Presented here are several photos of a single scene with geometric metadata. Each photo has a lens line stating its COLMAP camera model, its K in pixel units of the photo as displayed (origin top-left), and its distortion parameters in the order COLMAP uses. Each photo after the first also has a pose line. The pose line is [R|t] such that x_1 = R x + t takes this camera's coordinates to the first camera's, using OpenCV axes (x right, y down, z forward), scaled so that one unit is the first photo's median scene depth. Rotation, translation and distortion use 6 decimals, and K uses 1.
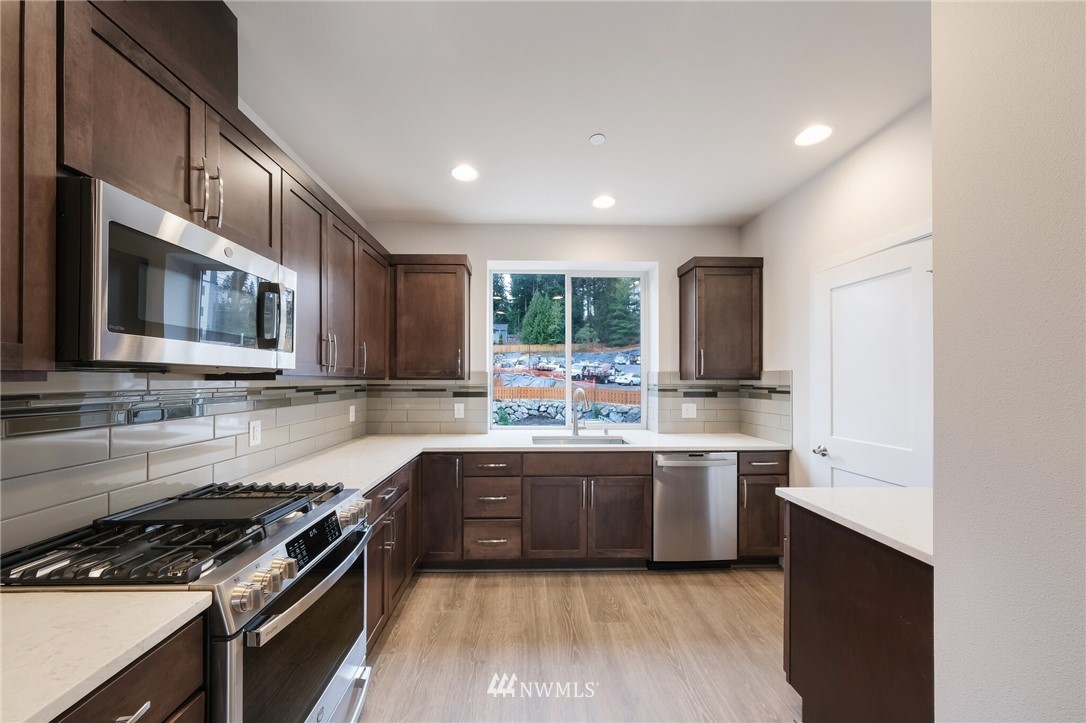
lens RADIAL K [[370.7, 0, 528.3], [0, 370.7, 379.2], [0, 0, 1]] dist [0.007433, 0.000055]
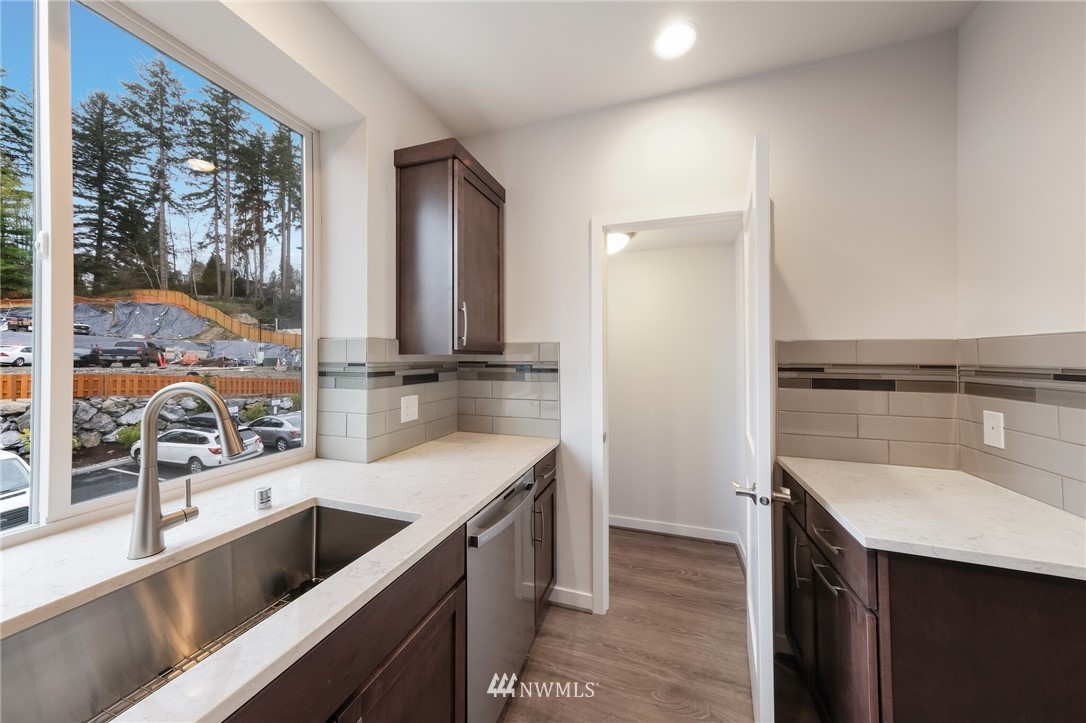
lens RADIAL K [[370.7, 0, 536.2], [0, 370.7, 351.8], [0, 0, 1]] dist [0.007433, 0.000055]
pose [[0.345577, 0.014213, 0.938283, -0.036414], [-0.002946, 0.999897, -0.014062, 0.006231], [-0.938386, 0.002096, 0.345583, 0.678089]]
